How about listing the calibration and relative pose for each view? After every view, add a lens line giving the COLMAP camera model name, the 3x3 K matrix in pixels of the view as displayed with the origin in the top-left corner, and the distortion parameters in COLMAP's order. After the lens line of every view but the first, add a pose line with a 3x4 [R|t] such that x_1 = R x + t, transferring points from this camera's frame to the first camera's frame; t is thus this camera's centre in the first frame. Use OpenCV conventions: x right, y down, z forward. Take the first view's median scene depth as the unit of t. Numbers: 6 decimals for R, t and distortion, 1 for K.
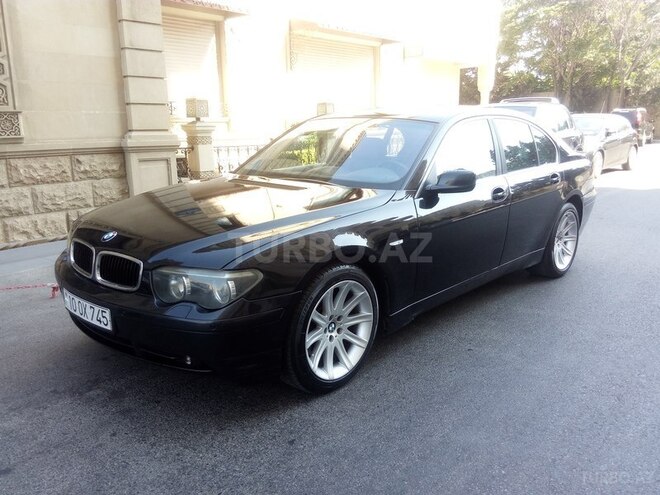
lens RADIAL K [[545.3, 0, 332.8], [0, 545.3, 246.9], [0, 0, 1]] dist [0.079317, -0.133213]
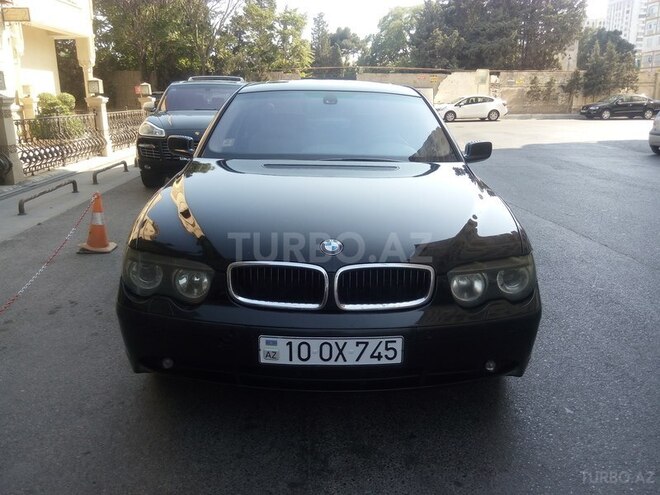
lens RADIAL K [[545.3, 0, 332.8], [0, 545.3, 246.9], [0, 0, 1]] dist [0.079317, -0.133213]
pose [[0.723489, -0.163196, 0.670768, -0.880797], [0.140212, 0.986141, 0.088694, -0.080656], [-0.675947, 0.029881, 0.736345, 0.462645]]
